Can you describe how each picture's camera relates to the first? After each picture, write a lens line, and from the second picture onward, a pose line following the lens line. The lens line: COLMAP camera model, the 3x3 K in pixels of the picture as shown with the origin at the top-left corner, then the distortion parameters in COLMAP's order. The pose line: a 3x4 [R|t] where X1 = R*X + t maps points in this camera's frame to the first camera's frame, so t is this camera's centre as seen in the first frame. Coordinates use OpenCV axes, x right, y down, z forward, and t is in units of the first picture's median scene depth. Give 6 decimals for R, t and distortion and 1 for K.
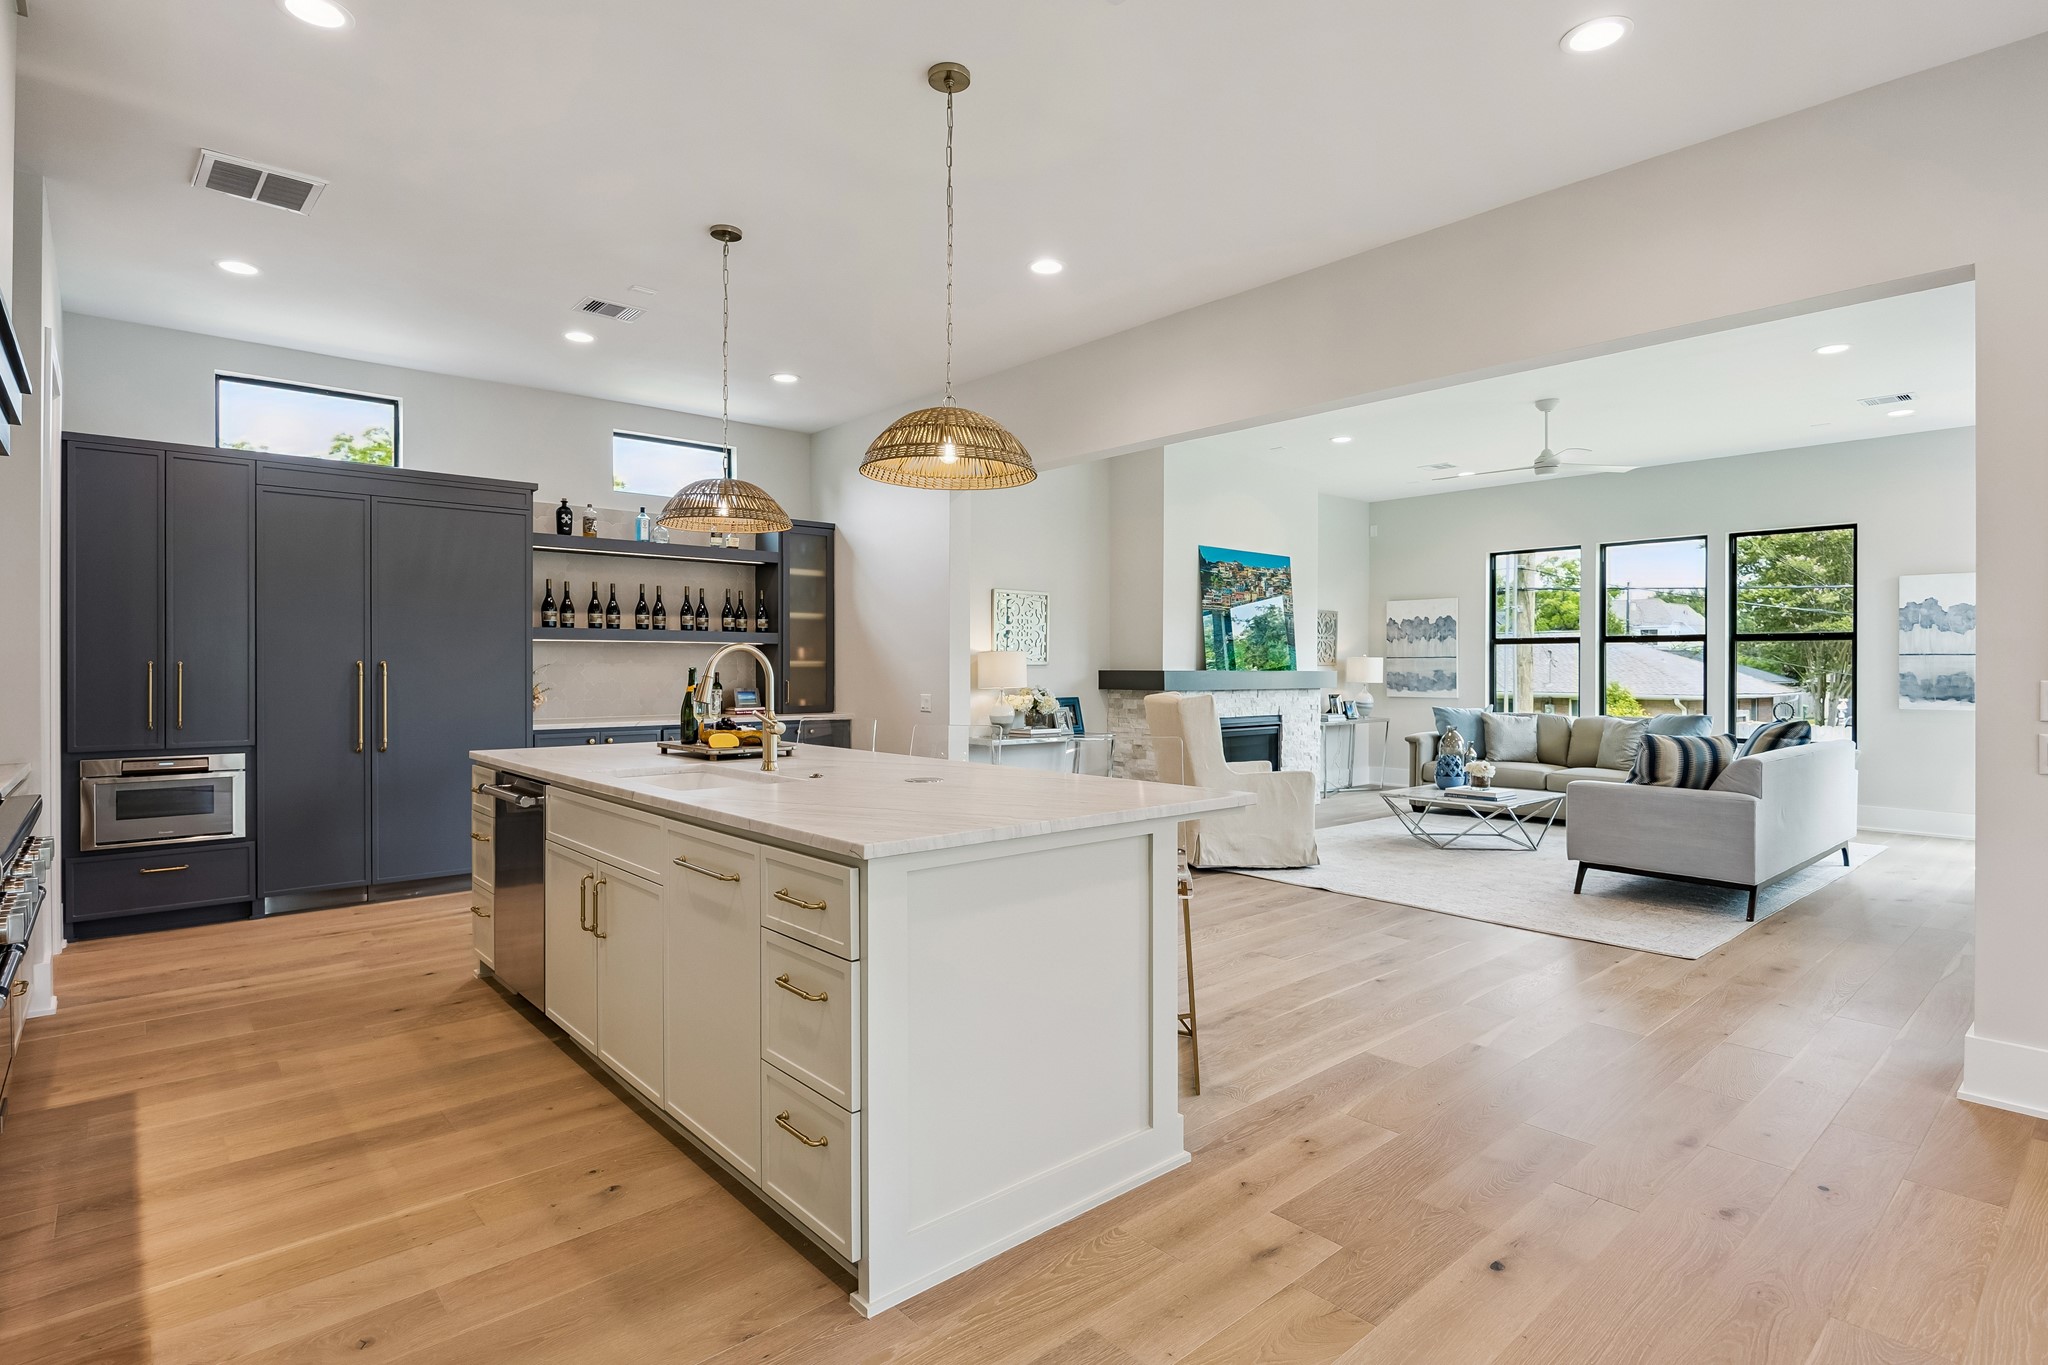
lens RADIAL K [[1015.0, 0, 986.4], [0, 1015.0, 683.5], [0, 0, 1]] dist [-0.006567, -0.002674]
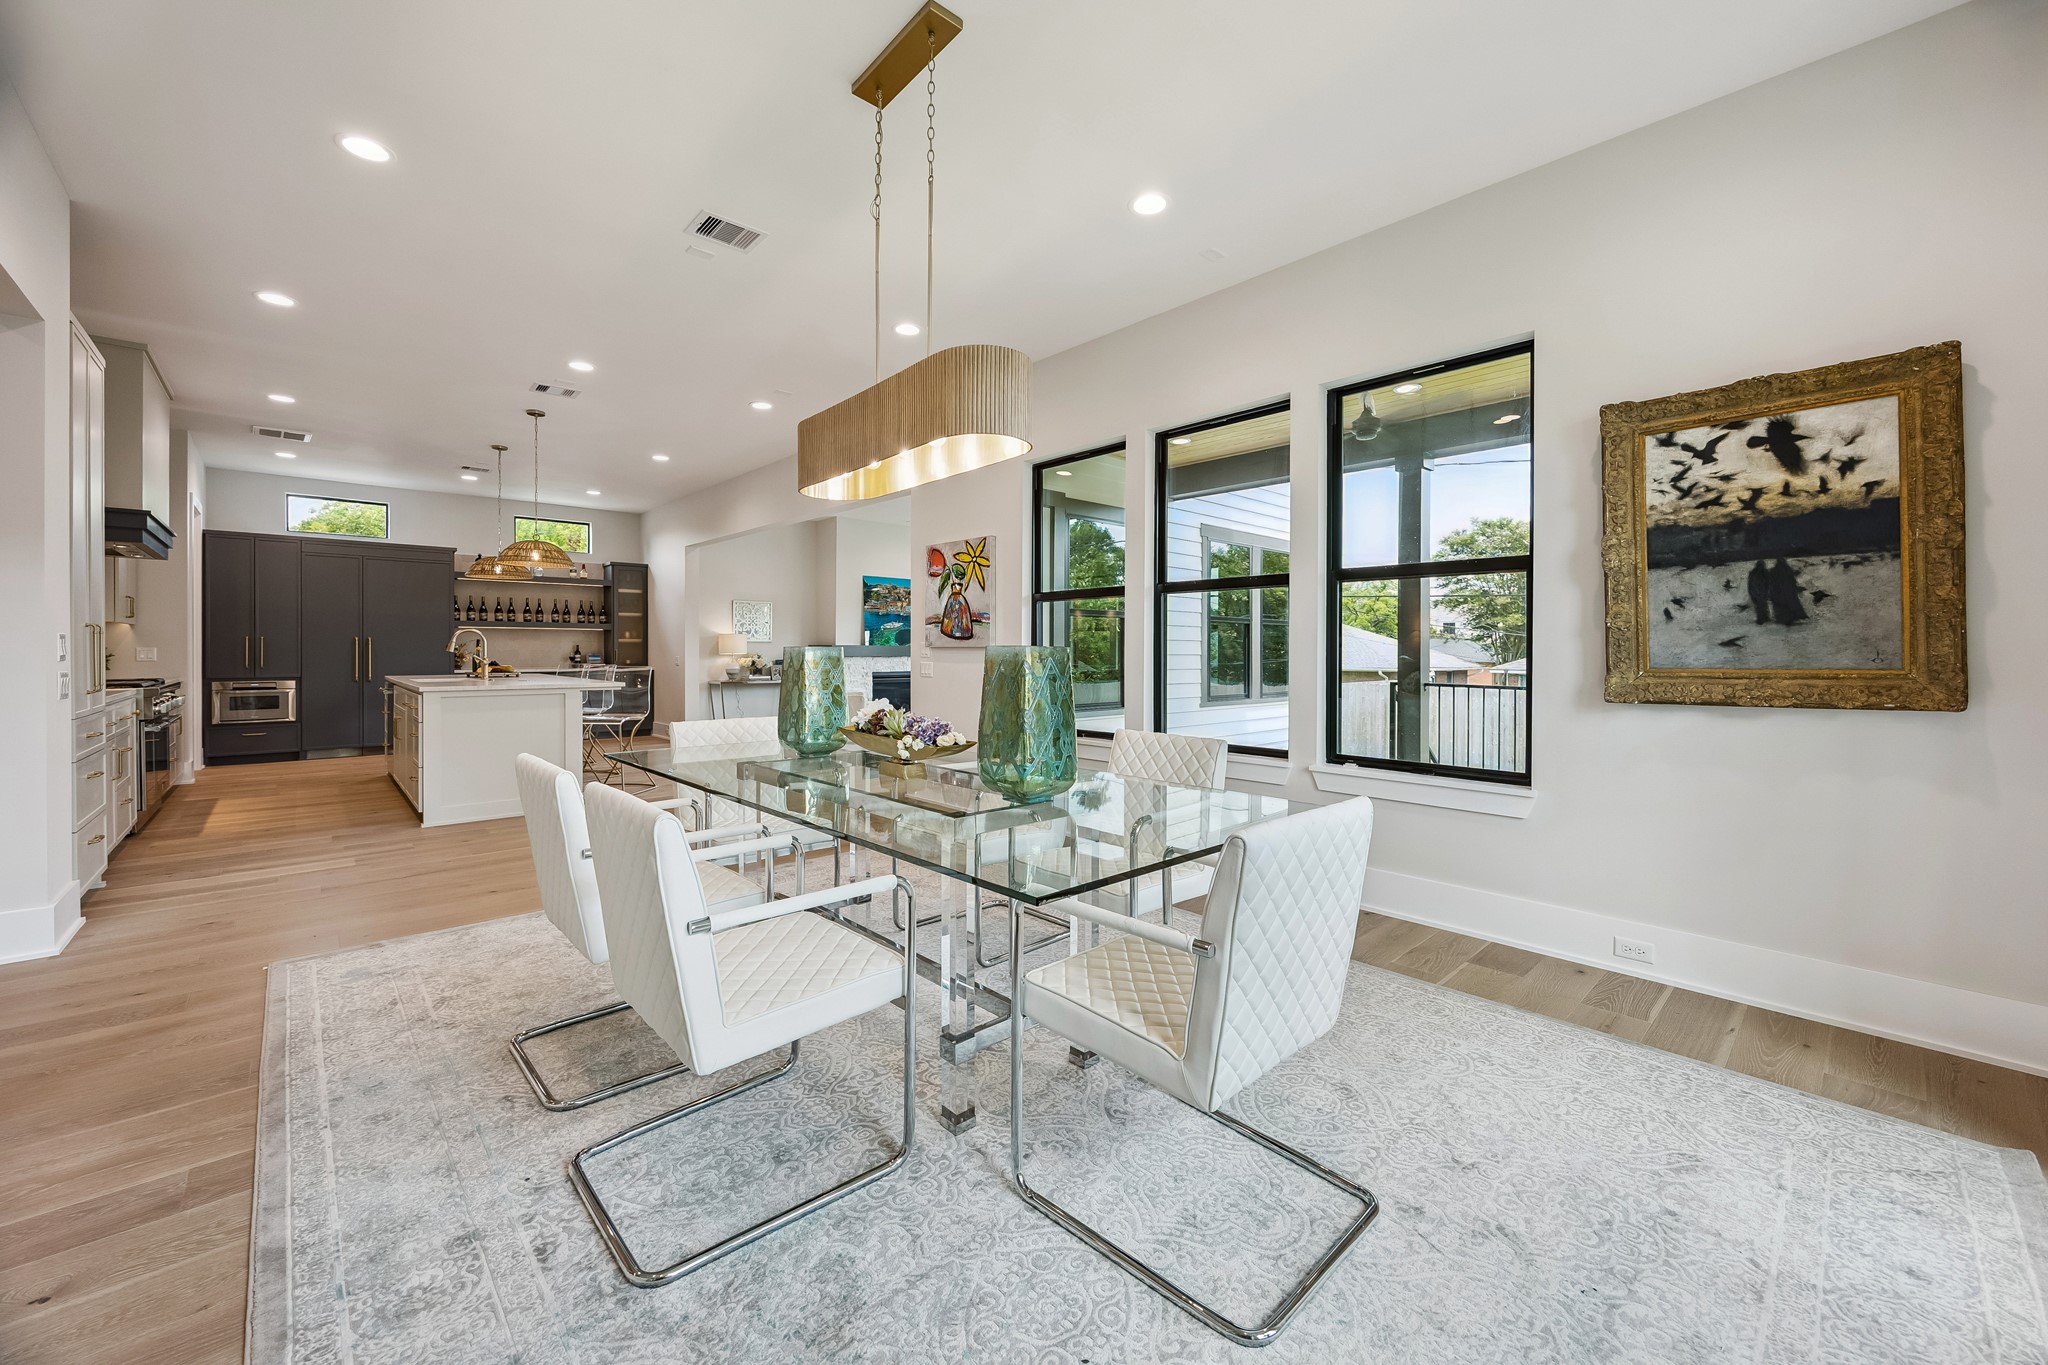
lens RADIAL K [[786.3, 0, 1002.6], [0, 786.3, 649.5], [0, 0, 1]] dist [-0.016970, 0.000448]
pose [[0.999525, 0.001339, 0.030795, 0.480136], [-0.000795, 0.999844, -0.017655, 0.022034], [-0.030814, 0.017622, 0.999370, -0.459464]]
